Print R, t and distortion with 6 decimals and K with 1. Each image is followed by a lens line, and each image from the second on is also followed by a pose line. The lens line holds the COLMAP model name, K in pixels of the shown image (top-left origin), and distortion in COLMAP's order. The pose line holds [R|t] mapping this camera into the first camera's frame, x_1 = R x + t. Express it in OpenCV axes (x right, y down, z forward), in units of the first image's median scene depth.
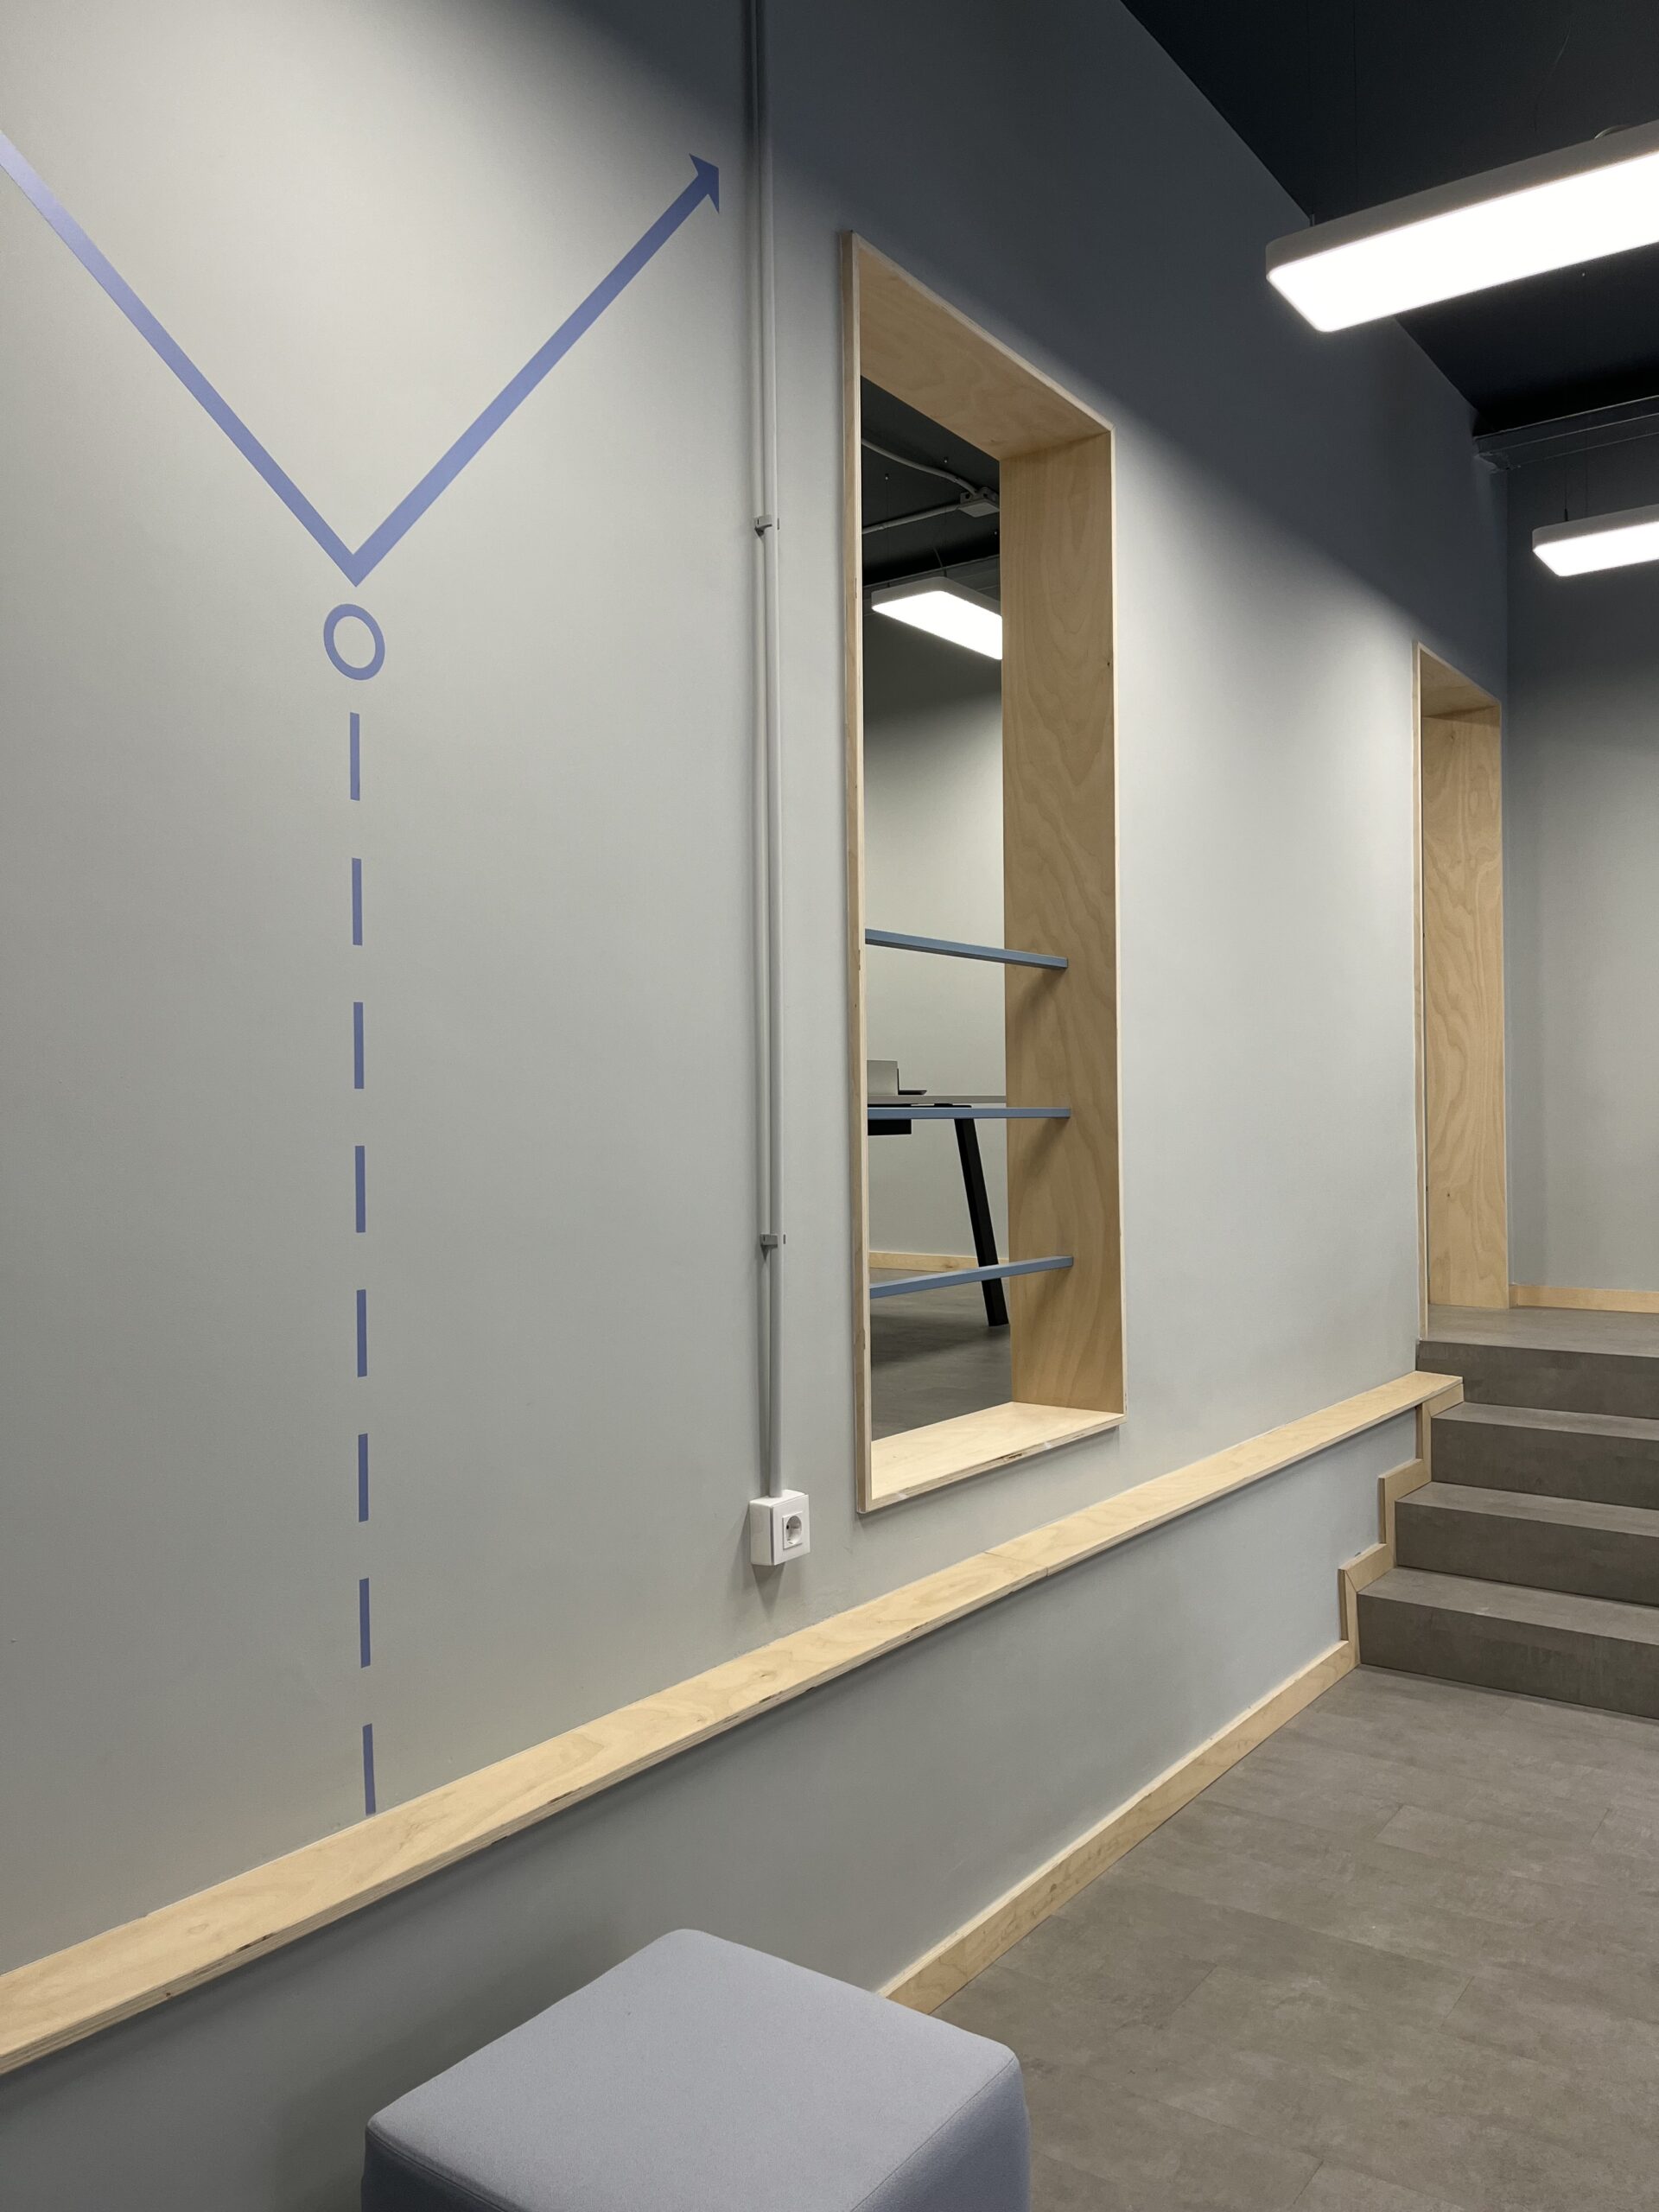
lens RADIAL K [[1651.8, 0, 820.5], [0, 1651.8, 1101.3], [0, 0, 1]] dist [0.078067, -0.103329]
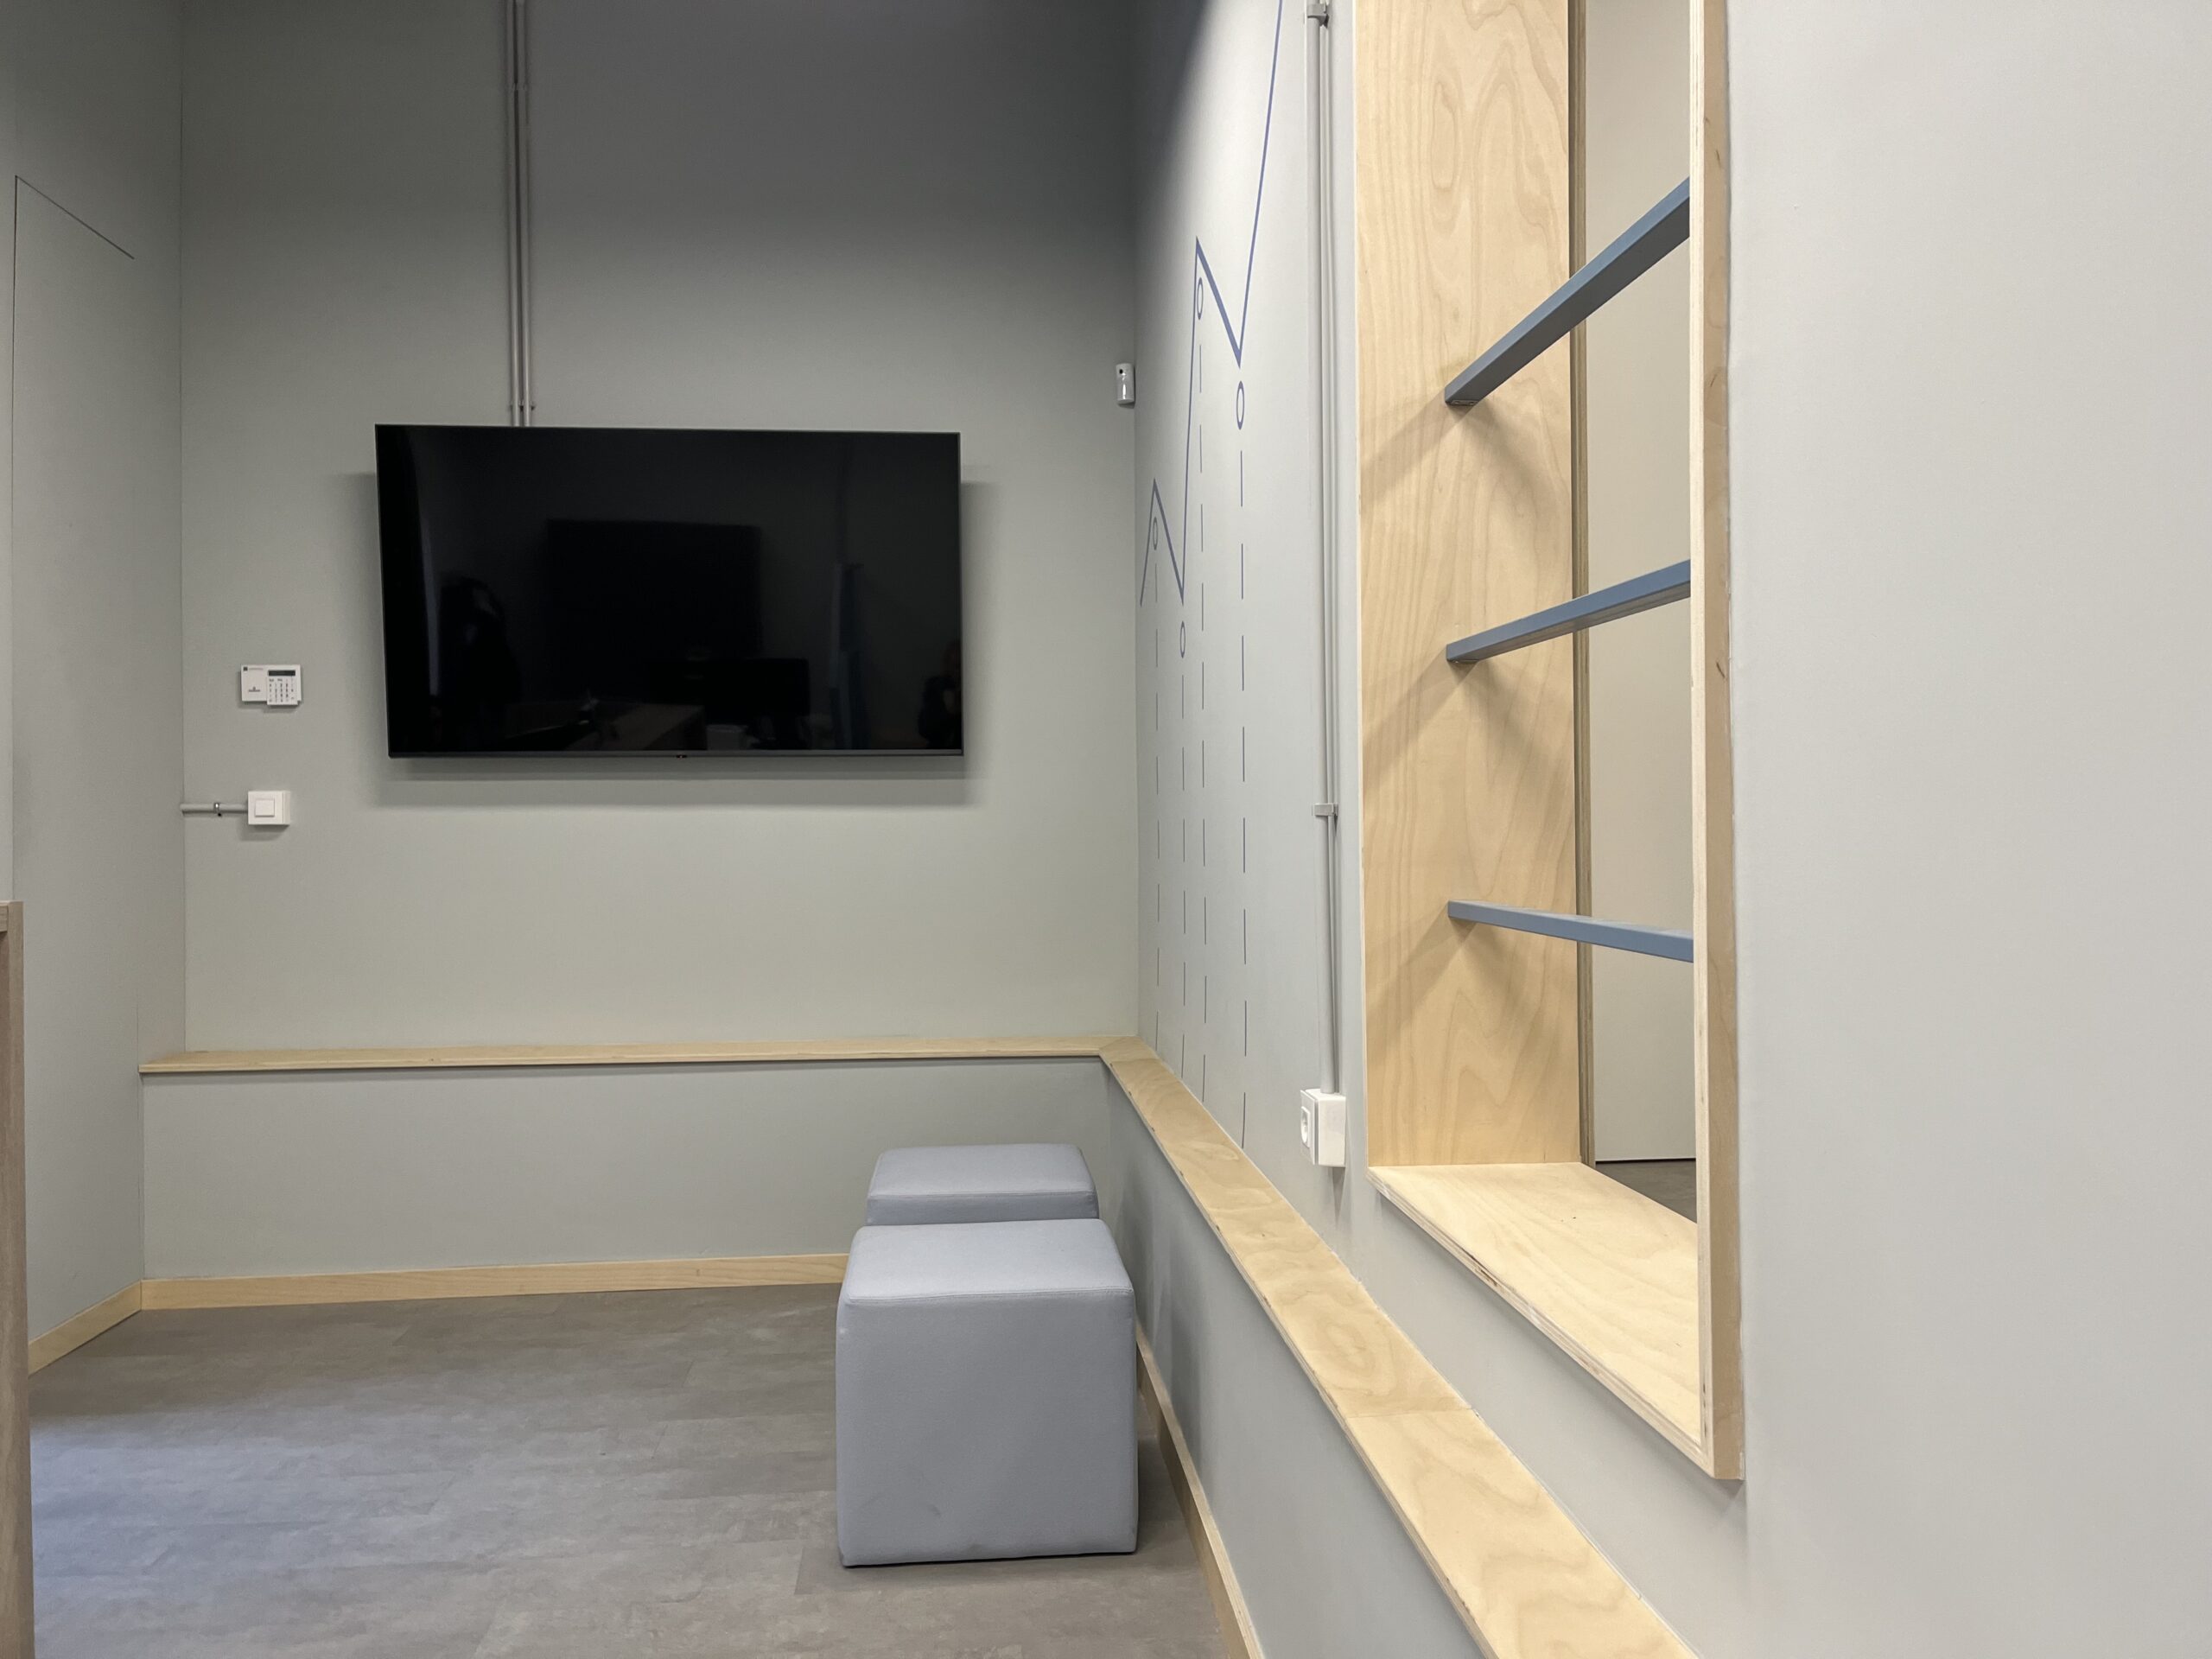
lens RADIAL K [[1651.8, 0, 1106.0], [0, 1651.8, 829.5], [0, 0, 1]] dist [0.078067, -0.103329]
pose [[-0.741590, 0.017893, -0.670614, 0.485523], [0.019581, 0.999796, 0.005023, 0.063592], [0.670567, -0.009406, -0.741789, 1.158411]]
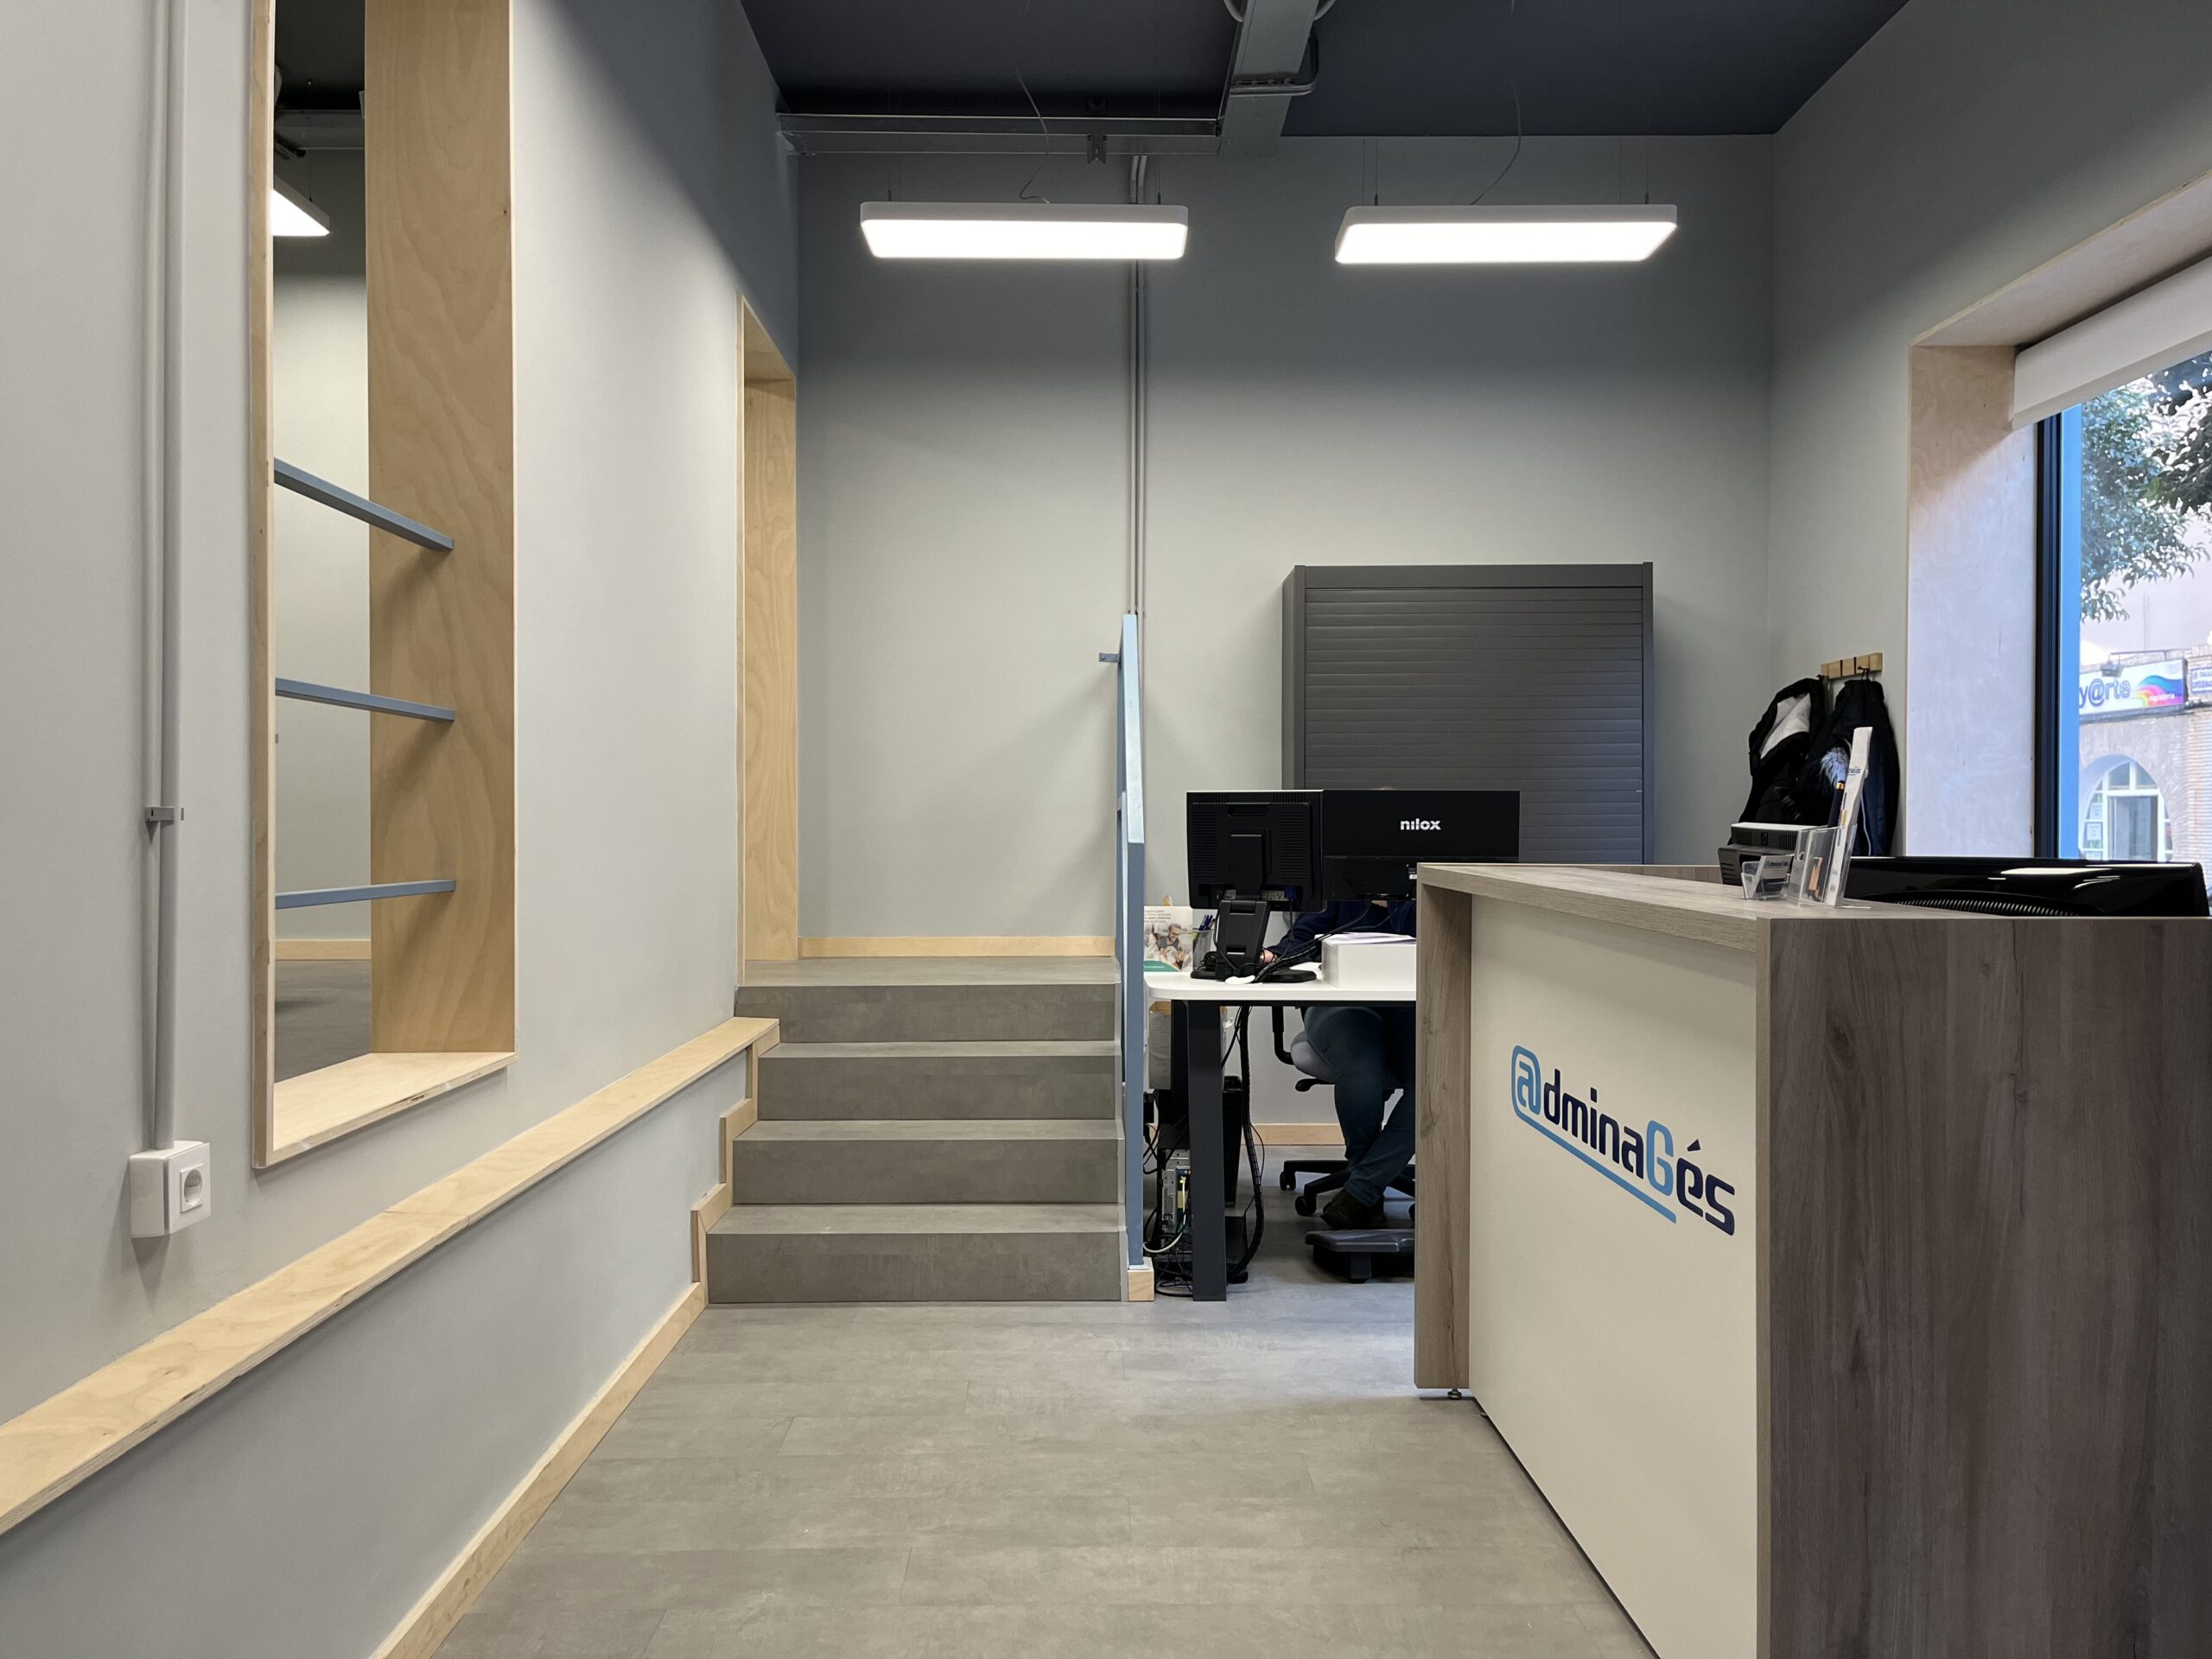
lens RADIAL K [[1672.9, 0, 1091.8], [0, 1672.9, 815.7], [0, 0, 1]] dist [0.039176, -0.007410]
pose [[0.801091, 0.012112, 0.598420, -0.112267], [-0.011576, 0.999922, -0.004742, 0.060747], [-0.598431, -0.003129, 0.801168, 0.085351]]
